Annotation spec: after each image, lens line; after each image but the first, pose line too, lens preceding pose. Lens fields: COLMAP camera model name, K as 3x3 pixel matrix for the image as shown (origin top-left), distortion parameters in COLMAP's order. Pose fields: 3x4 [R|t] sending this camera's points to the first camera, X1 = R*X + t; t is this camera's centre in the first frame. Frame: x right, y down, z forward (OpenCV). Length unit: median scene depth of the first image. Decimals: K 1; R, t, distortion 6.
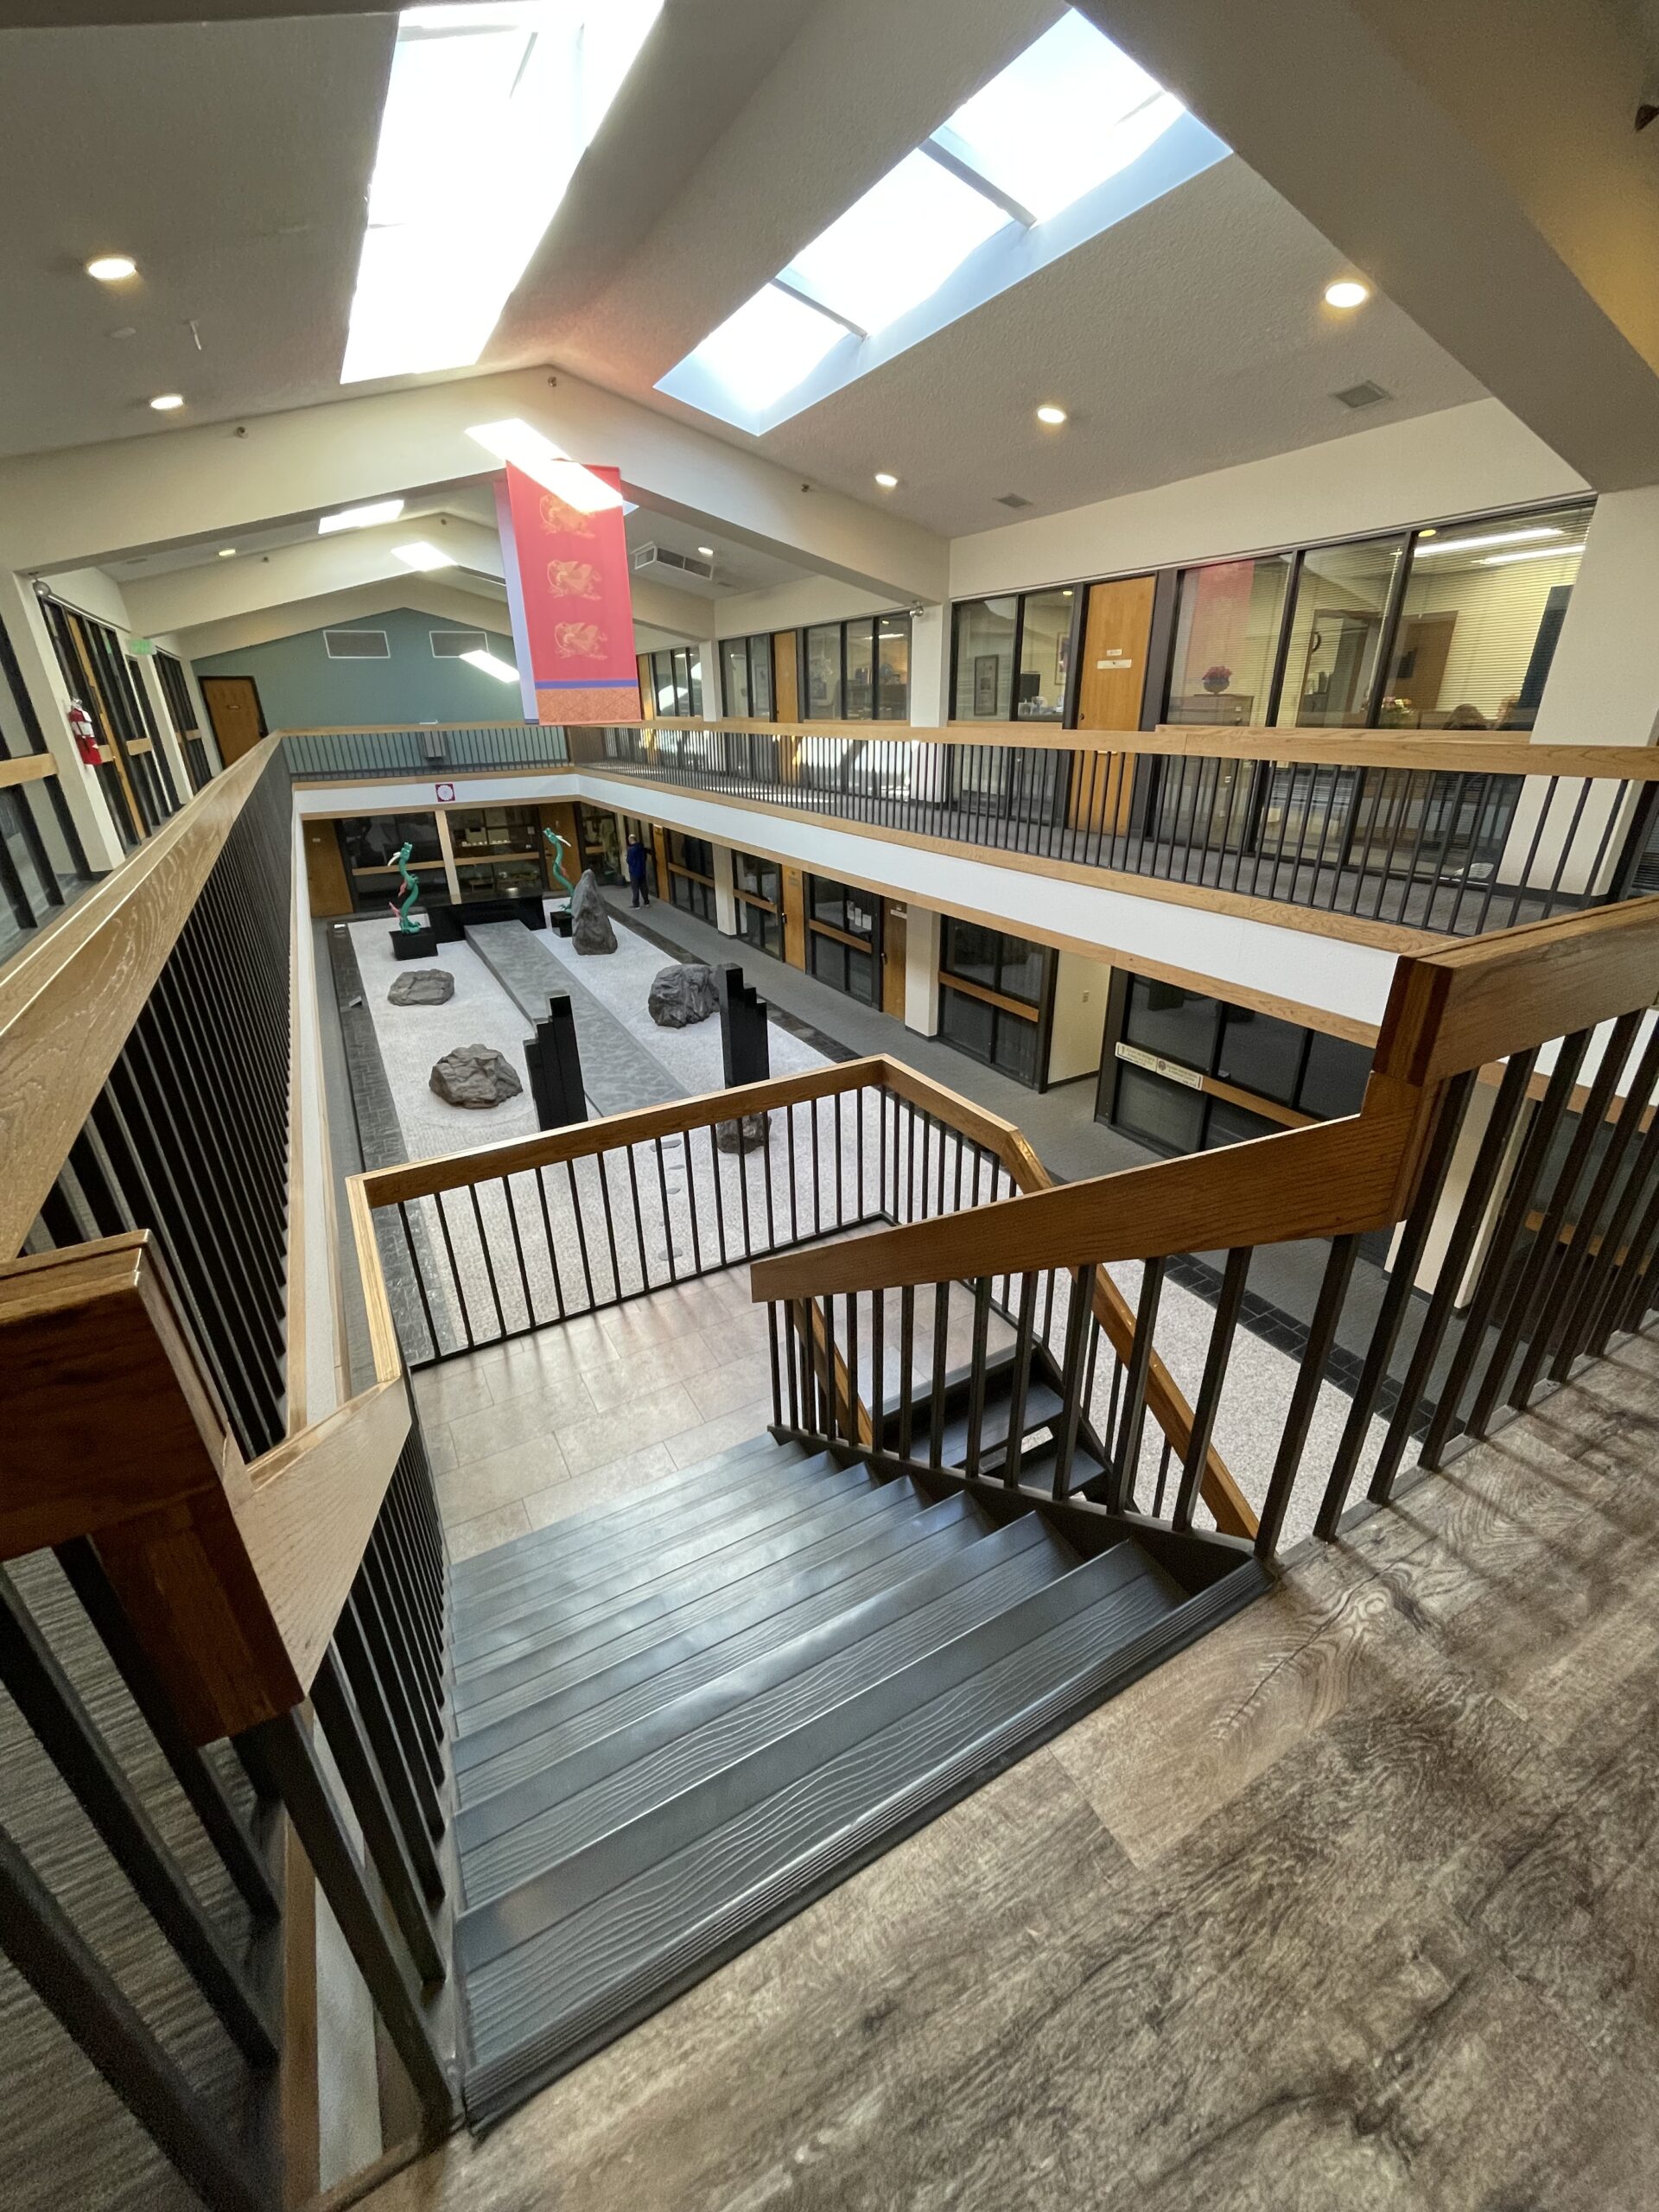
lens RADIAL K [[914.8, 0, 837.3], [0, 914.8, 1099.7], [0, 0, 1]] dist [-0.009276, 0.000040]
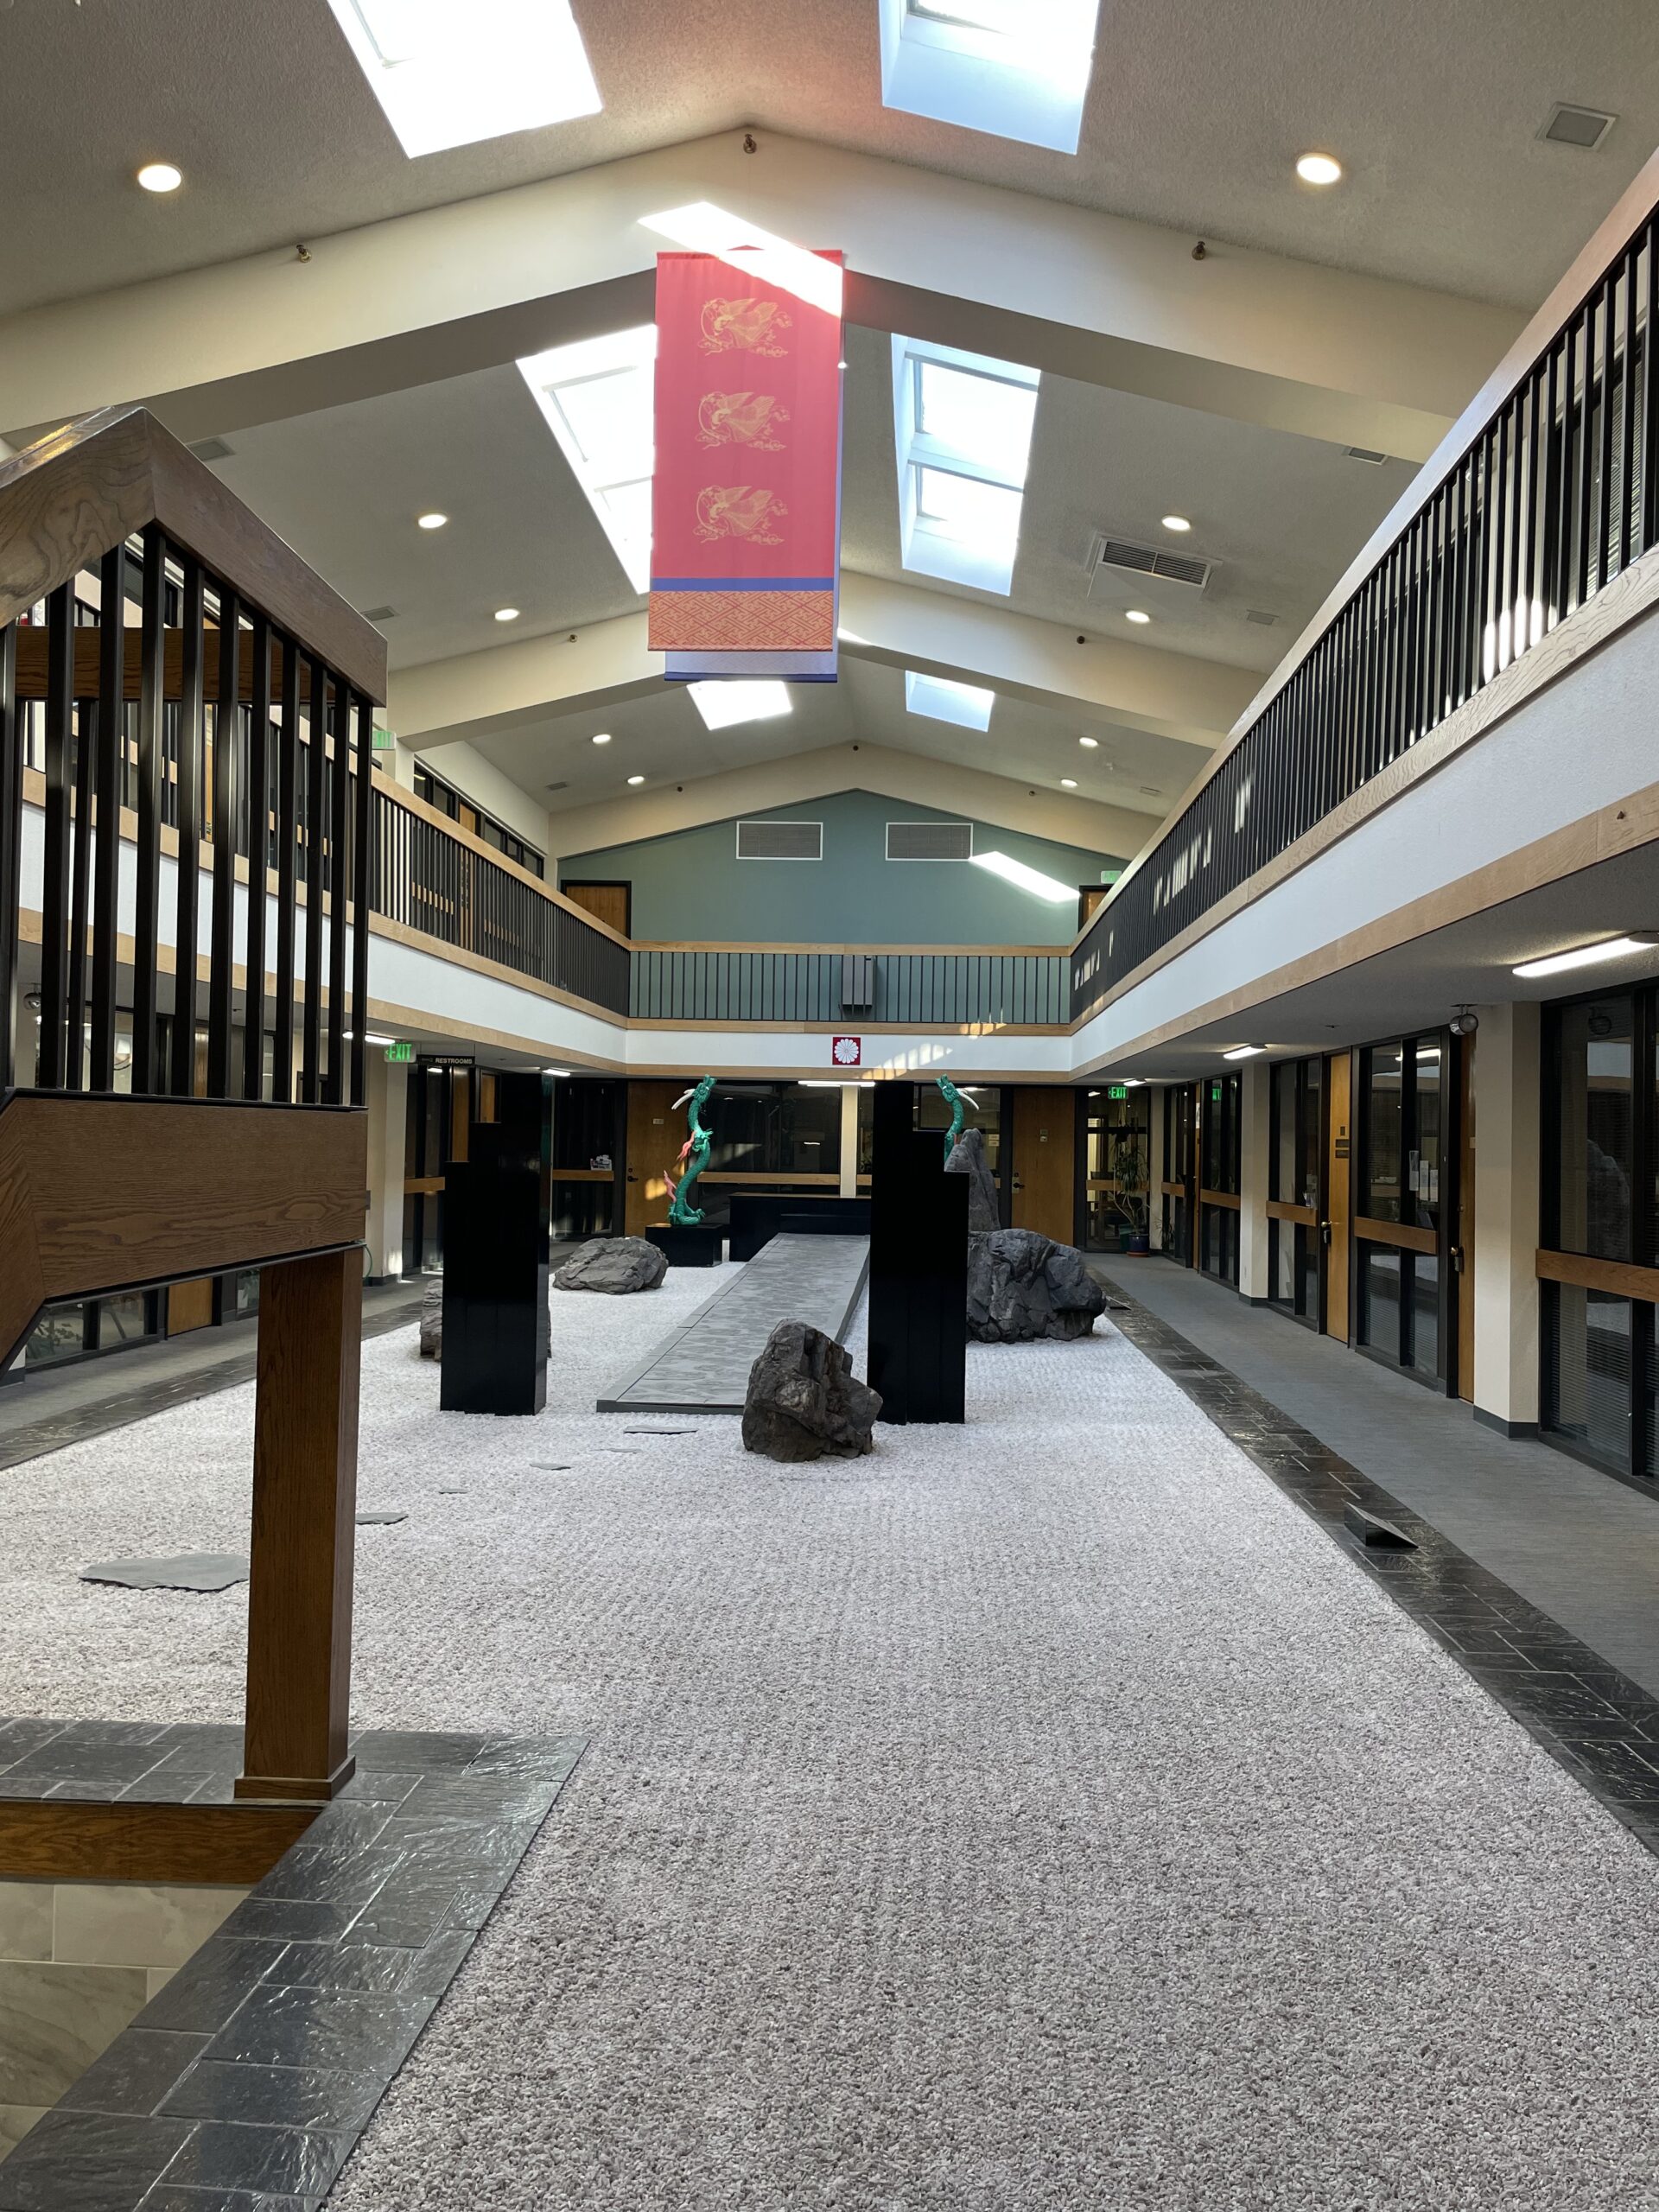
lens RADIAL K [[1707.8, 0, 846.0], [0, 1707.8, 1101.9], [0, 0, 1]] dist [0.034528, -0.030631]
pose [[0.849261, 0.021681, -0.527529, 0.187632], [-0.243577, 0.902562, -0.355037, 0.104911], [0.468430, 0.430013, 0.771792, 0.190725]]
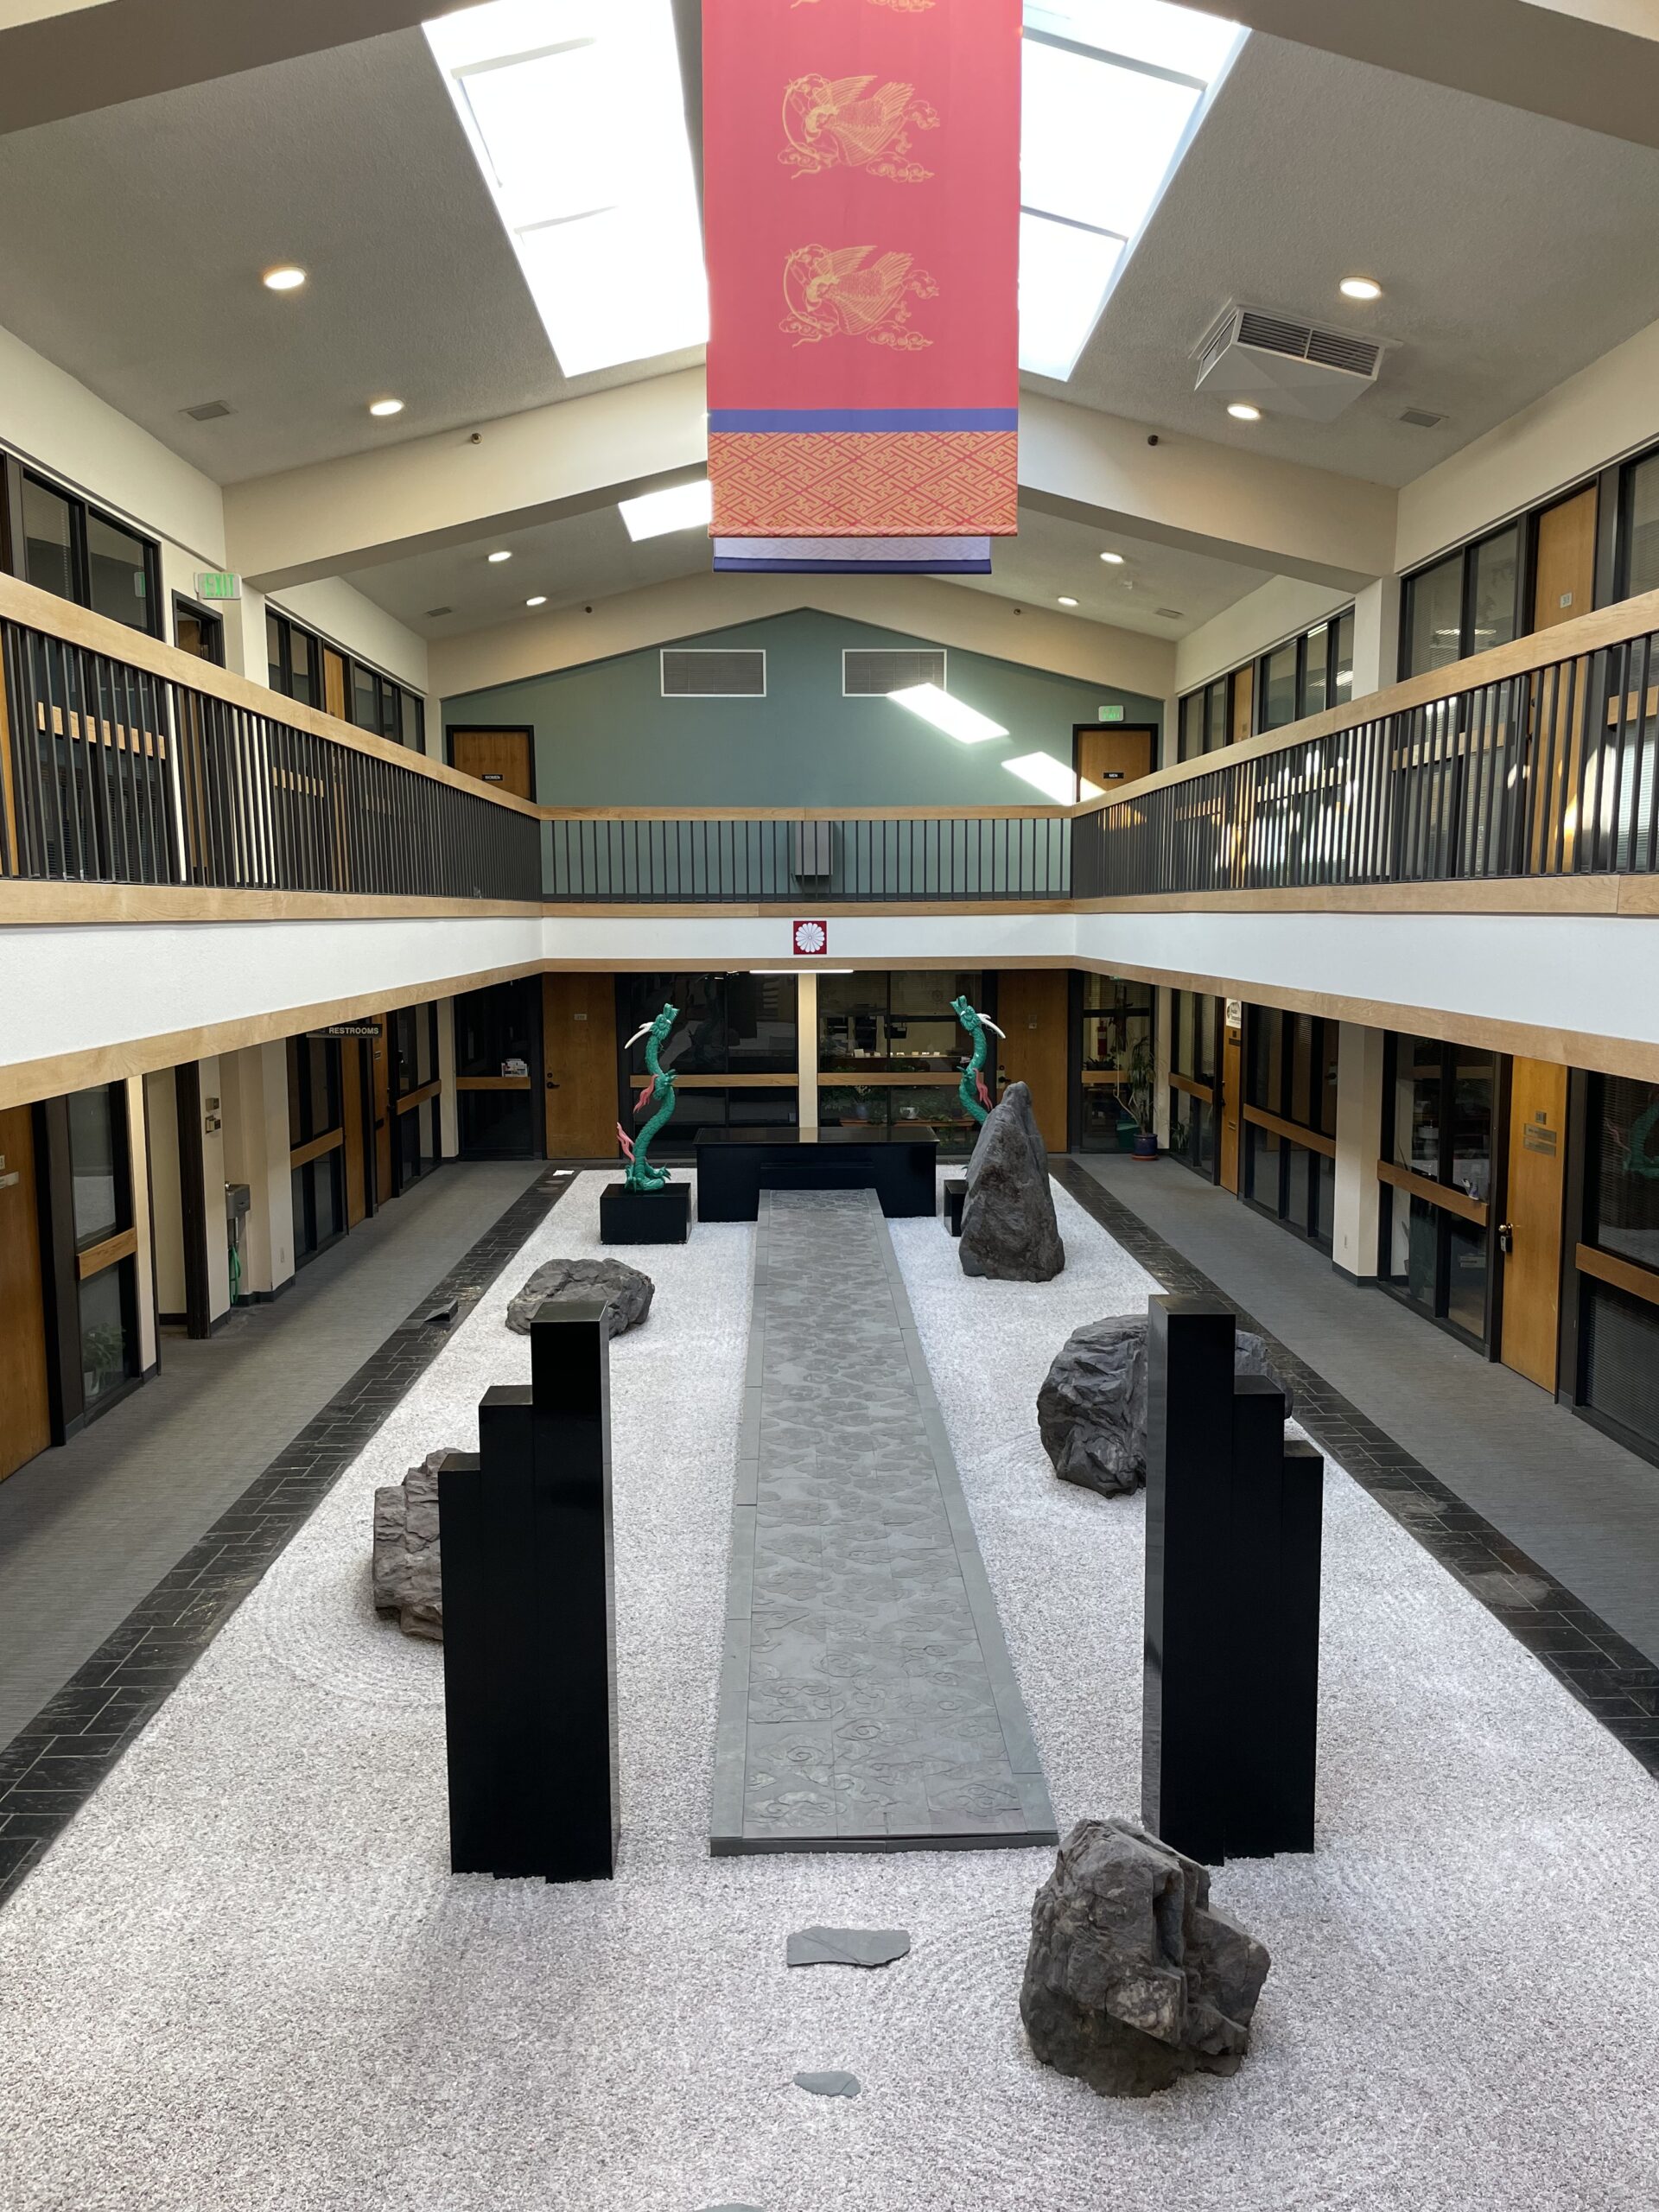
lens RADIAL K [[1707.8, 0, 840.7], [0, 1707.8, 1095.3], [0, 0, 1]] dist [0.034528, -0.030631]
pose [[0.890132, 0.062401, -0.451411, 0.010601], [-0.193191, 0.948832, -0.249789, -0.032386], [0.412726, 0.309554, 0.856641, 0.289047]]
